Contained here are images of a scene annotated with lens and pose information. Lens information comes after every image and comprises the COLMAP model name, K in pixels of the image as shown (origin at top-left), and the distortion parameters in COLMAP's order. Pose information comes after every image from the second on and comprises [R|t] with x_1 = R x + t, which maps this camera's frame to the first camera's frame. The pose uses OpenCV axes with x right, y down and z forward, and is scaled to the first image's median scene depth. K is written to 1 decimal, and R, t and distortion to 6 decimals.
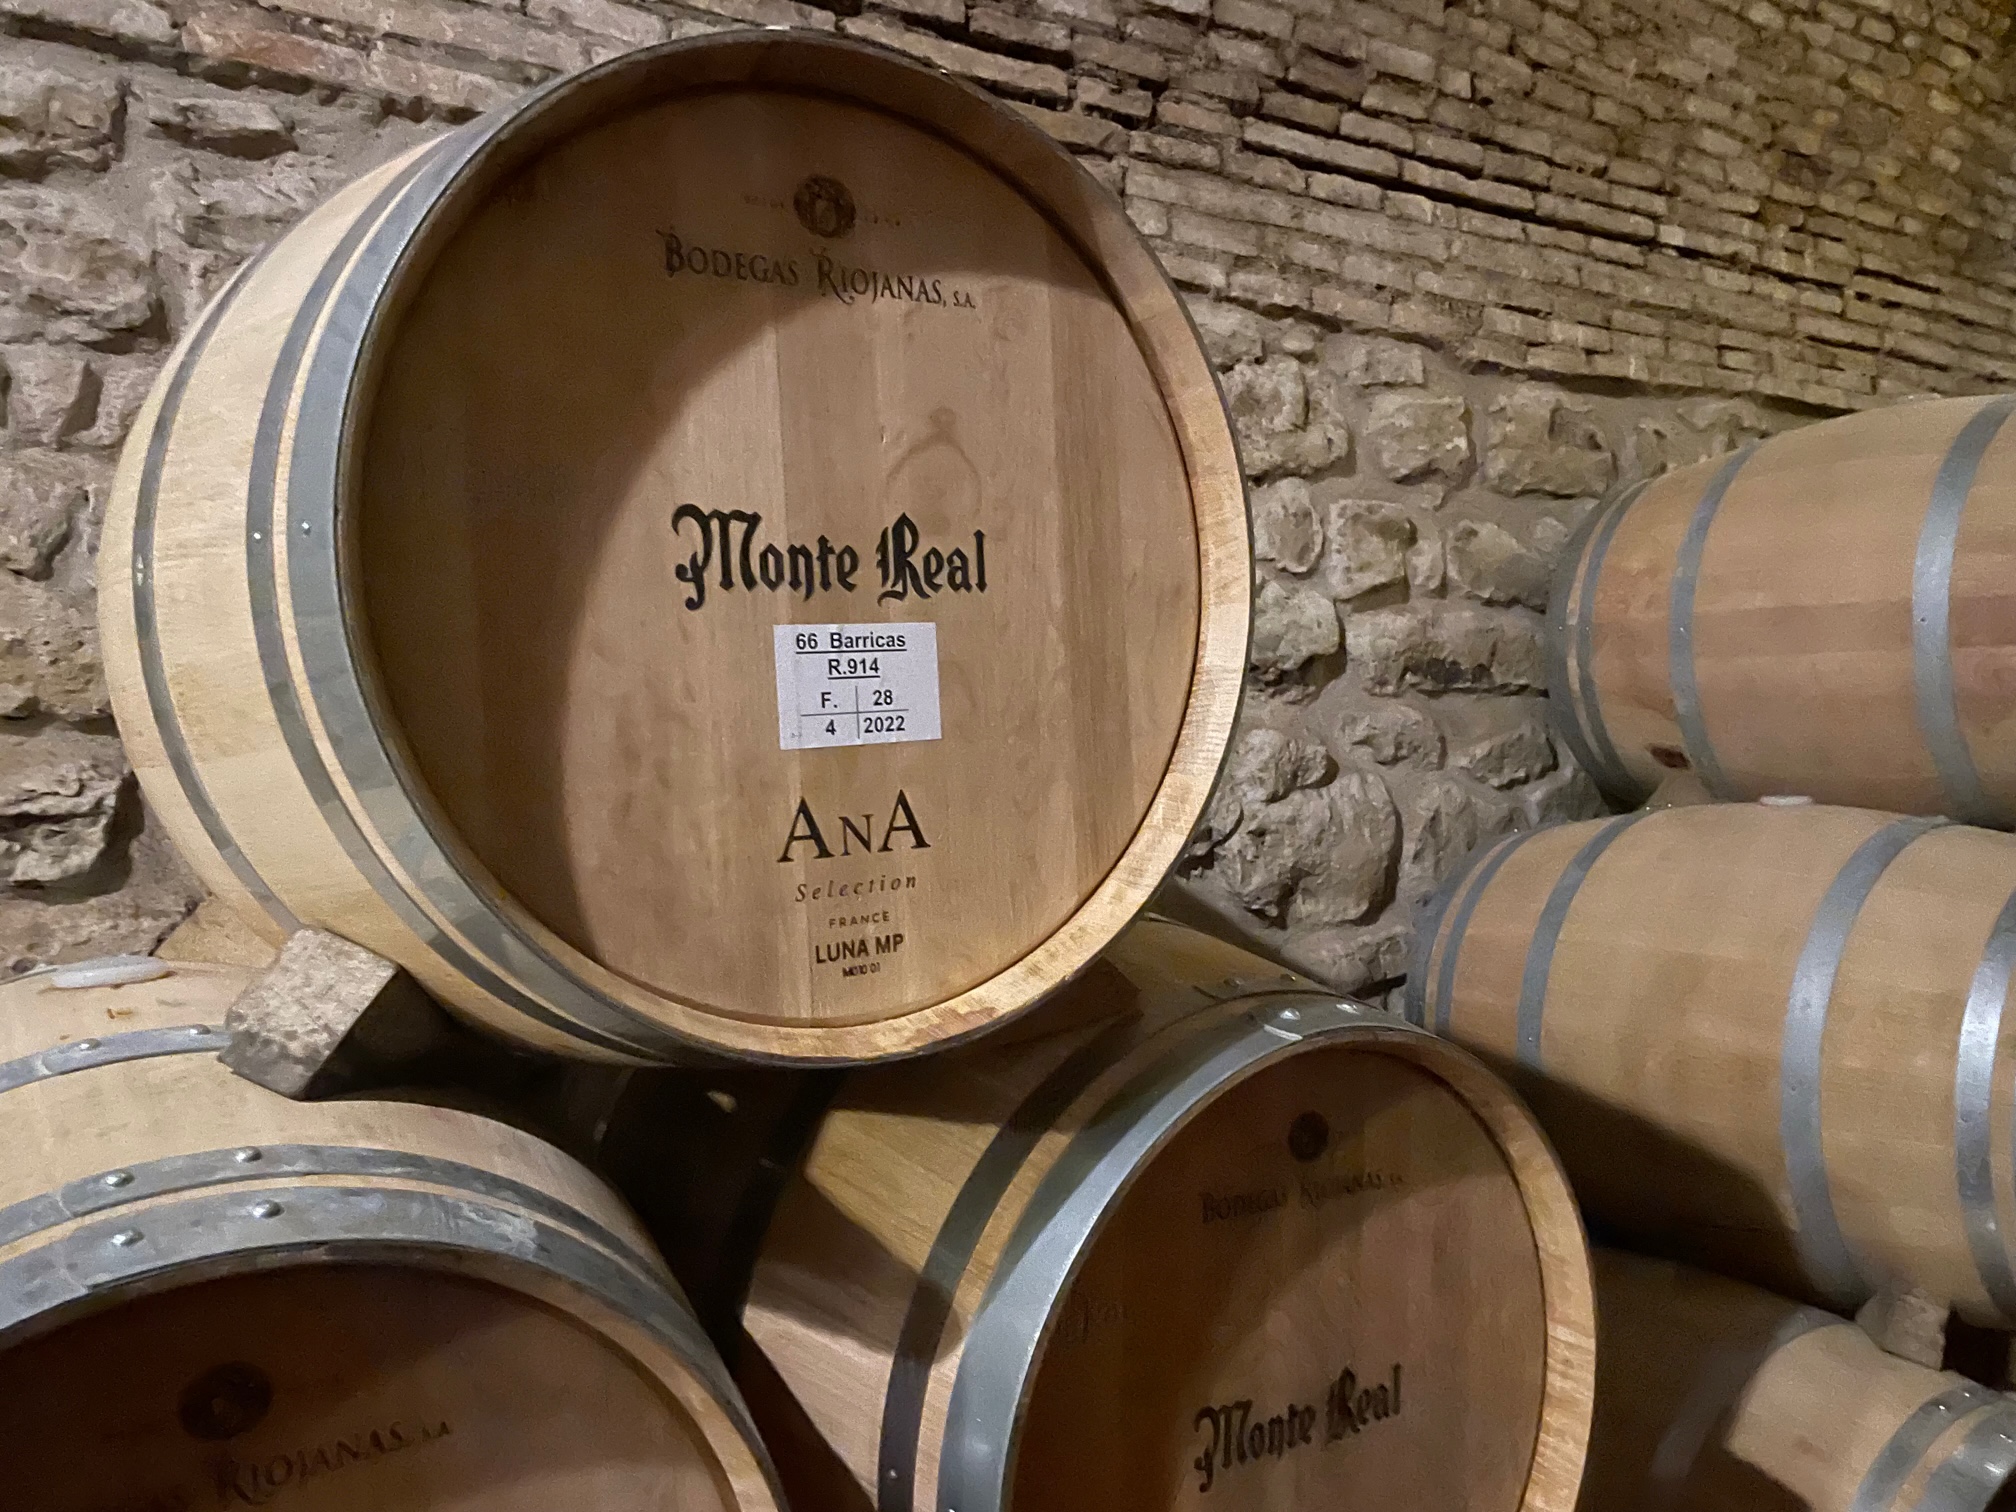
lens RADIAL K [[1529.1, 0, 1007.1], [0, 1529.1, 746.1], [0, 0, 1]] dist [0.098726, -0.132539]
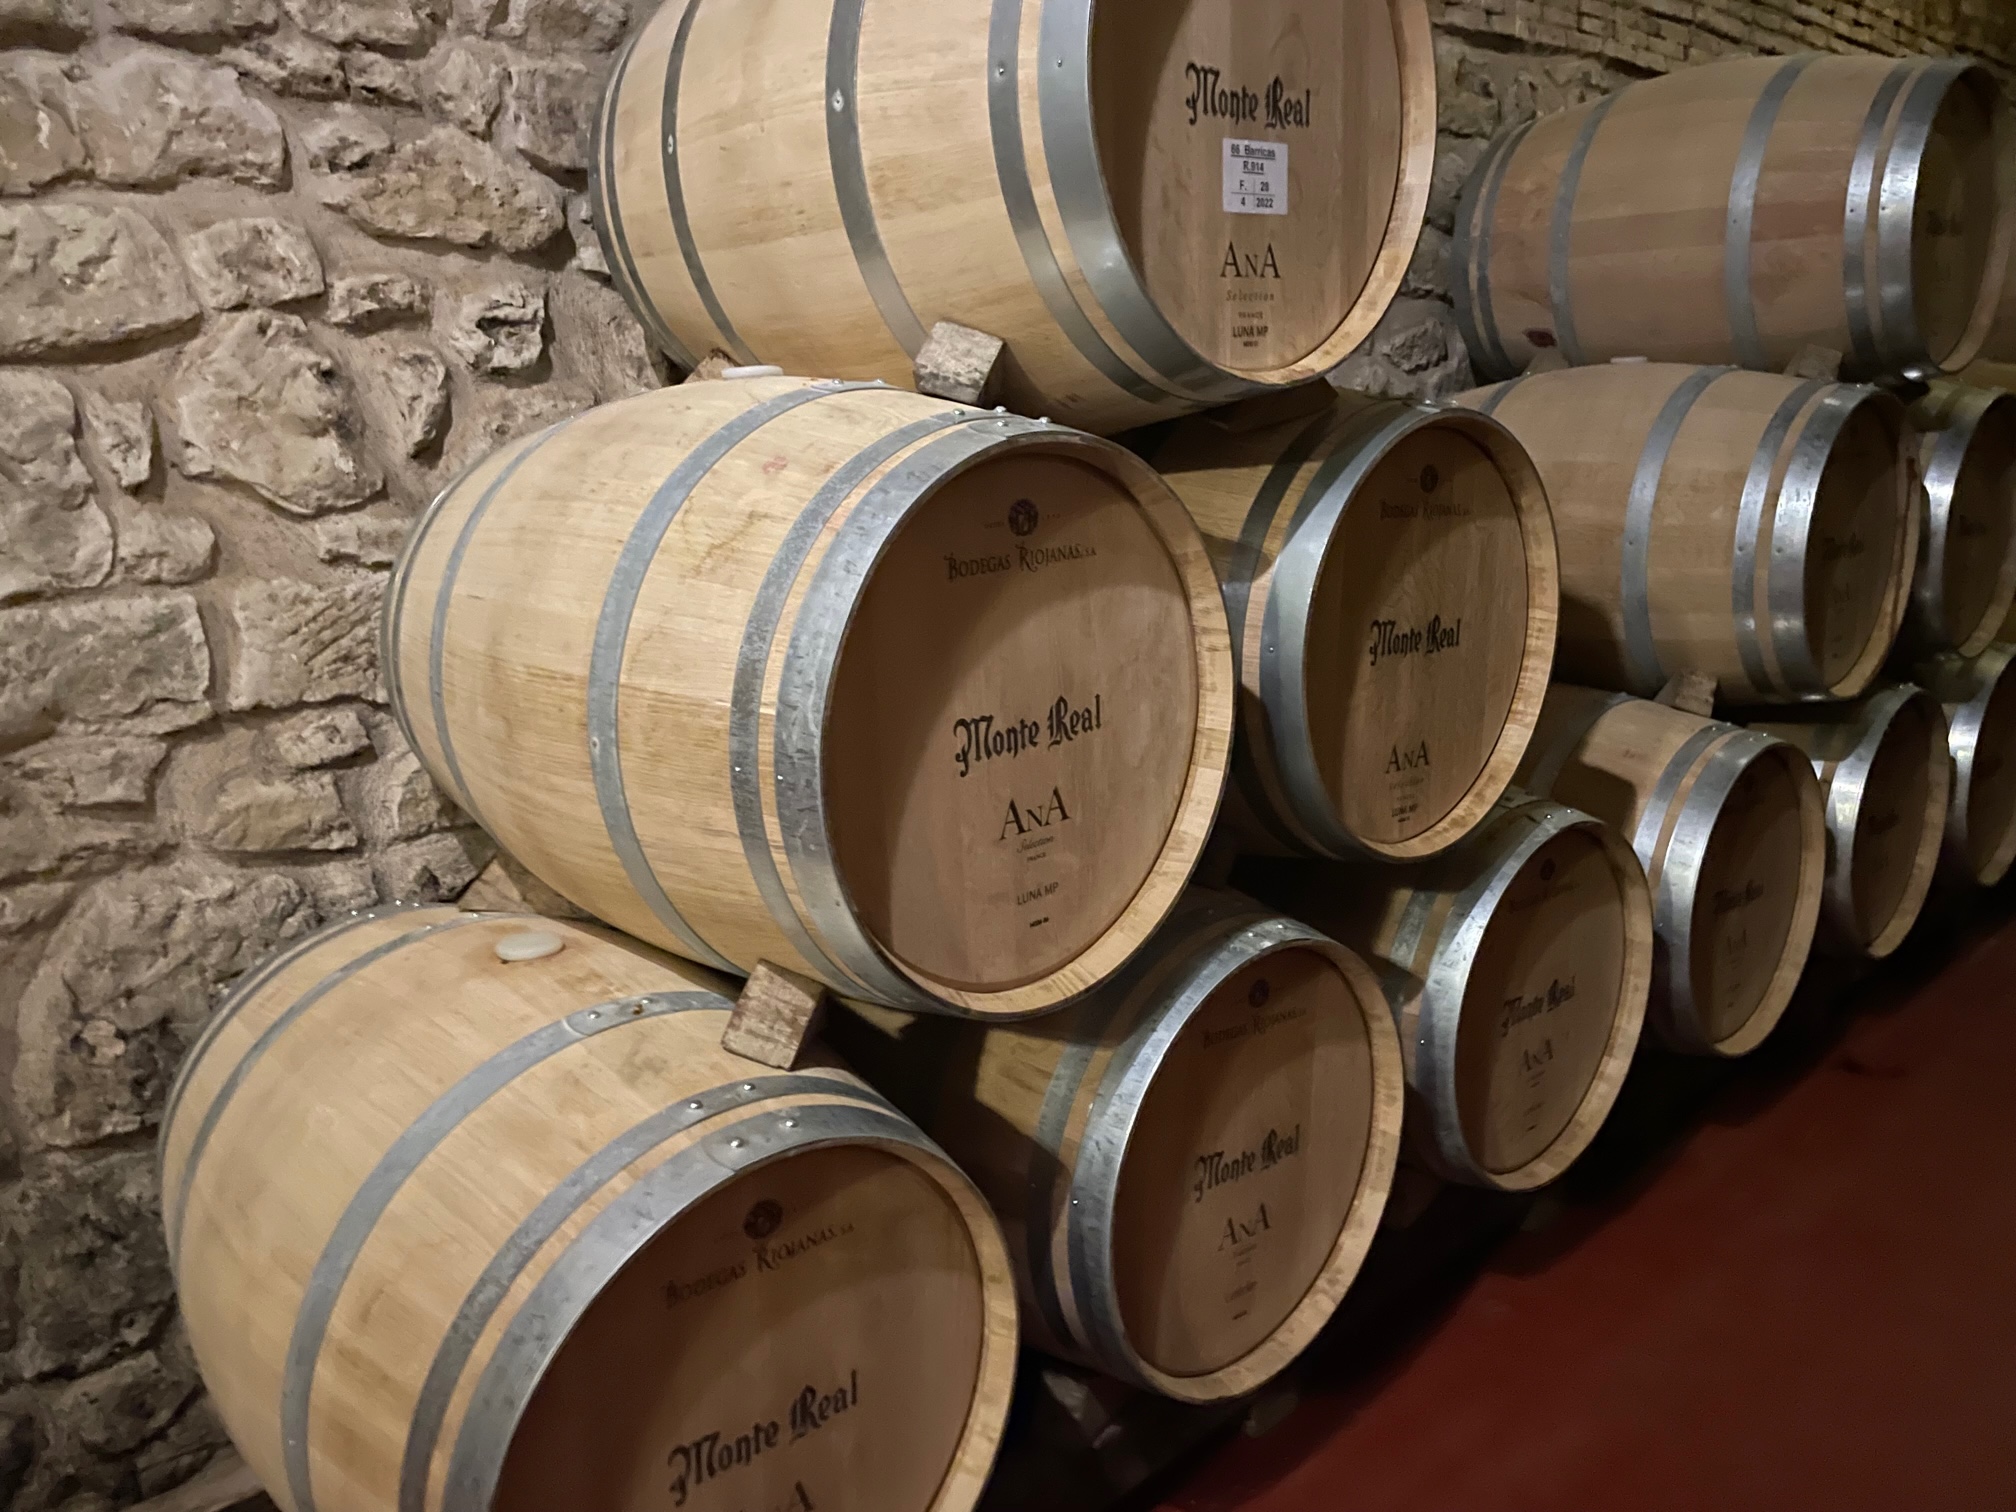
lens RADIAL K [[1529.1, 0, 1007.1], [0, 1529.1, 746.1], [0, 0, 1]] dist [0.098726, -0.132539]
pose [[0.988332, -0.032173, 0.148881, -0.391943], [0.003040, 0.981411, 0.191896, 0.153405], [-0.152287, -0.189204, 0.970057, -0.486026]]
